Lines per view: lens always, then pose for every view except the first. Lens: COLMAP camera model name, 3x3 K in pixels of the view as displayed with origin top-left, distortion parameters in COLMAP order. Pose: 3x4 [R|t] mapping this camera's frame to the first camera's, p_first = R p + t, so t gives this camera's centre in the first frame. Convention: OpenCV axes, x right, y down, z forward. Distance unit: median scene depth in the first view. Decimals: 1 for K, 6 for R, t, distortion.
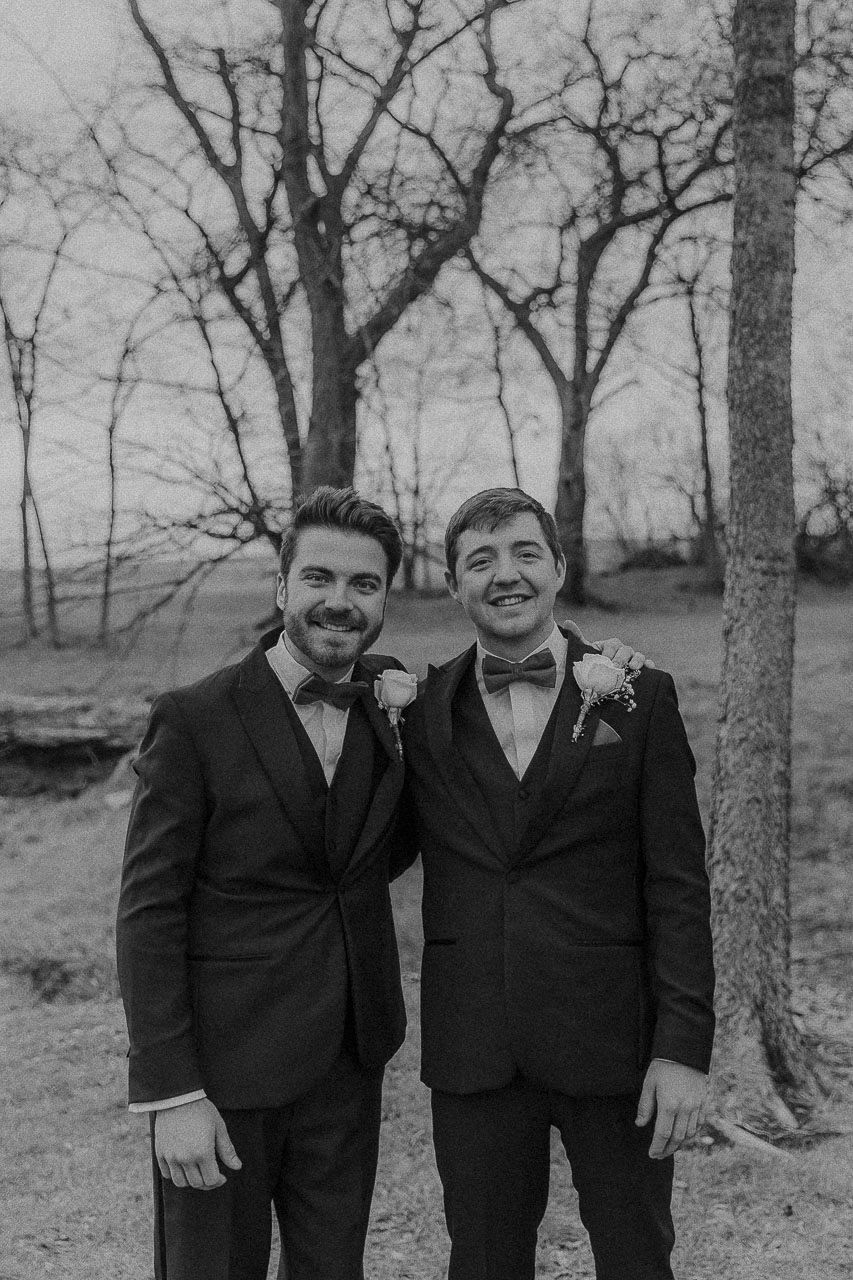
lens RADIAL K [[1660.2, 0, 462.8], [0, 1660.2, 580.2], [0, 0, 1]] dist [0.009458, -0.027515]
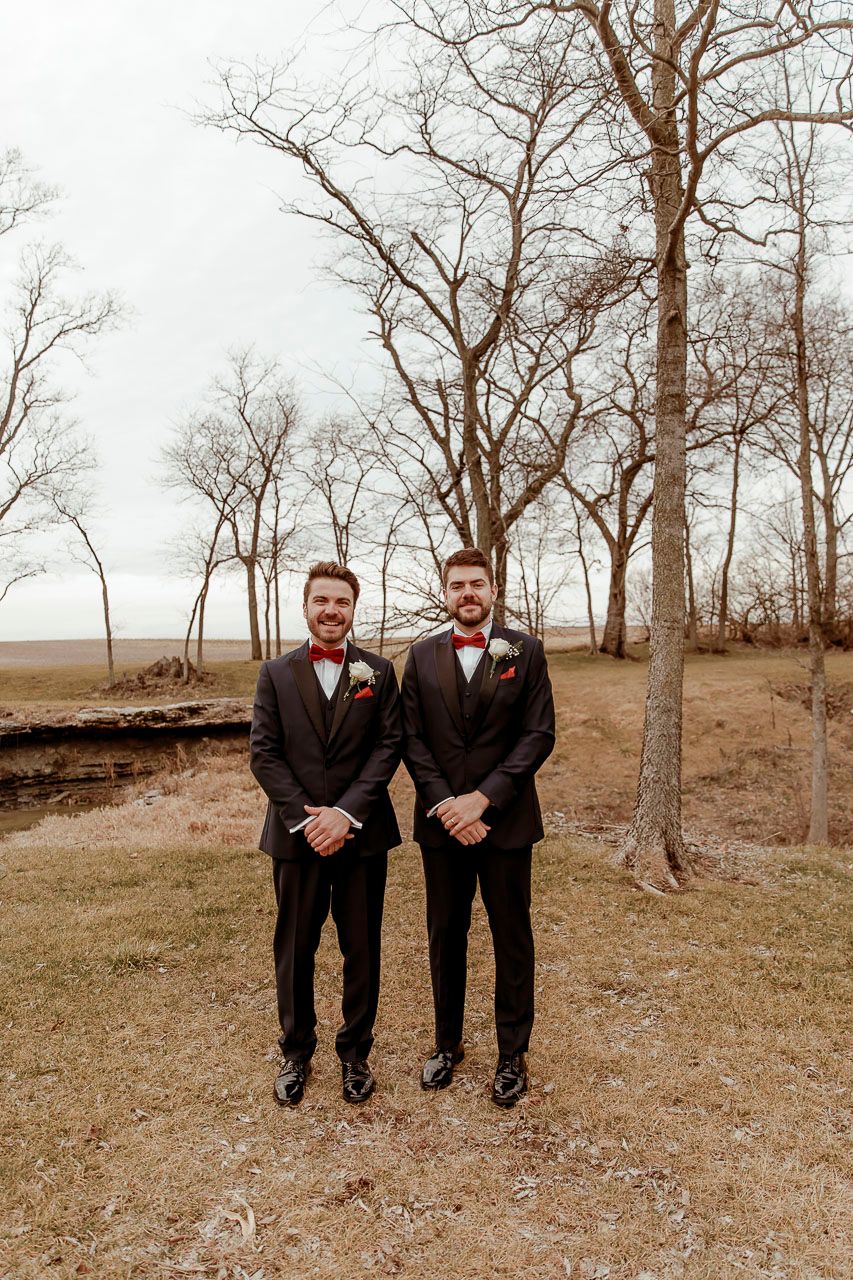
lens RADIAL K [[854.2, 0, 423.6], [0, 854.2, 640.0], [0, 0, 1]] dist [0.013168, -0.006338]
pose [[0.986154, 0.004424, -0.165772, 0.009972], [-0.005888, 0.999948, -0.008342, 0.003932], [0.165727, 0.009203, 0.986129, -0.023452]]
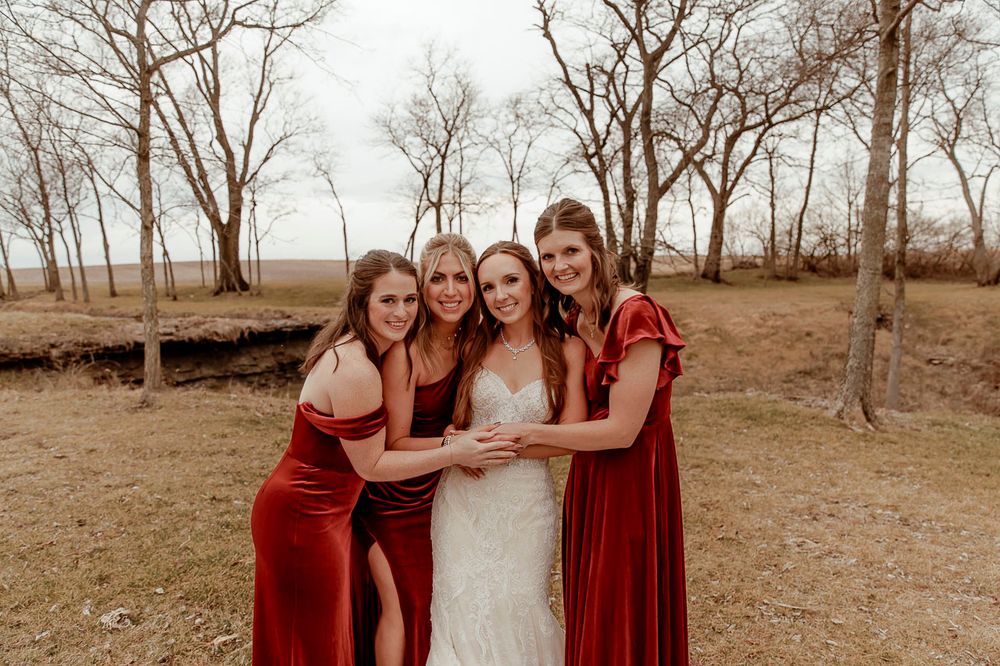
lens RADIAL K [[666.4, 0, 501.7], [0, 666.4, 337.2], [0, 0, 1]] dist [0.007413, -0.002001]
pose [[0.977815, 0.043277, -0.204950, -0.050036], [-0.022514, 0.994470, 0.102576, 0.000289], [0.208256, -0.095686, 0.973383, -0.091071]]
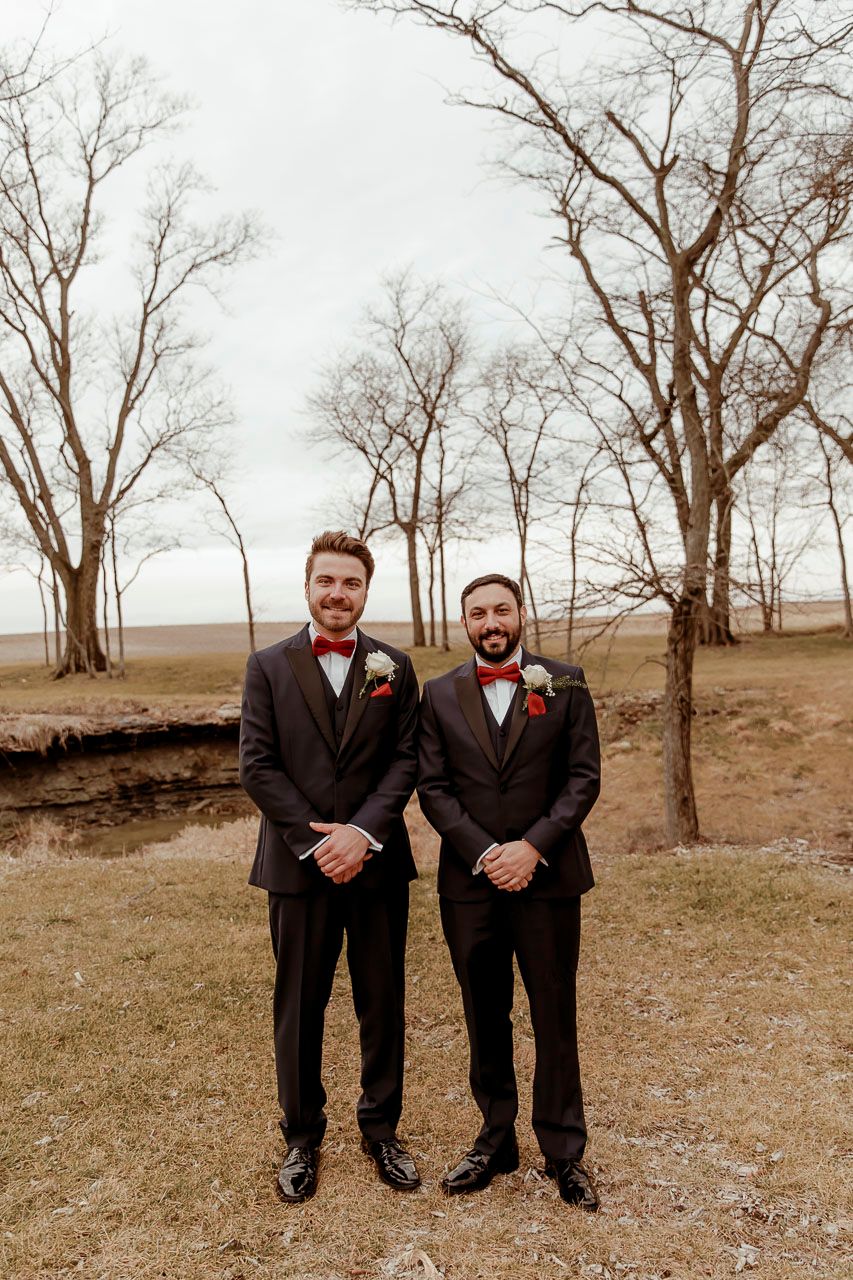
lens RADIAL K [[1054.7, 0, 423.9], [0, 1054.7, 639.8], [0, 0, 1]] dist [0.023533, -0.013731]
pose [[0.938008, 0.000996, -0.346611, 0.011466], [0.002673, 0.999945, 0.010109, 0.003249], [0.346602, -0.010409, 0.937955, -0.031055]]
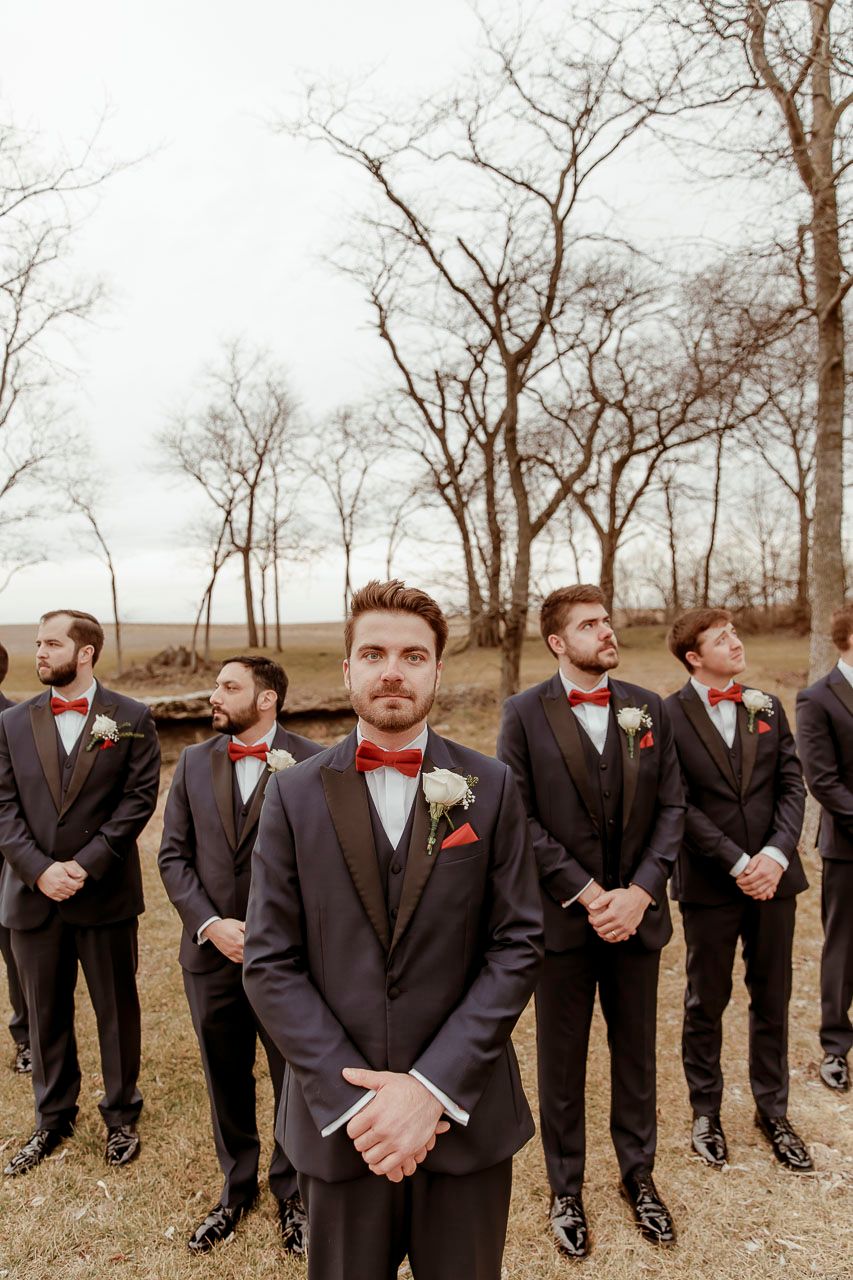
lens RADIAL K [[853.0, 0, 433.2], [0, 853.0, 640.3], [0, 0, 1]] dist [0.007413, -0.002001]
pose [[0.994967, 0.005312, -0.100067, -0.048301], [-0.004052, 0.999910, 0.012792, -0.003474], [0.100126, -0.012322, 0.994898, -0.051044]]
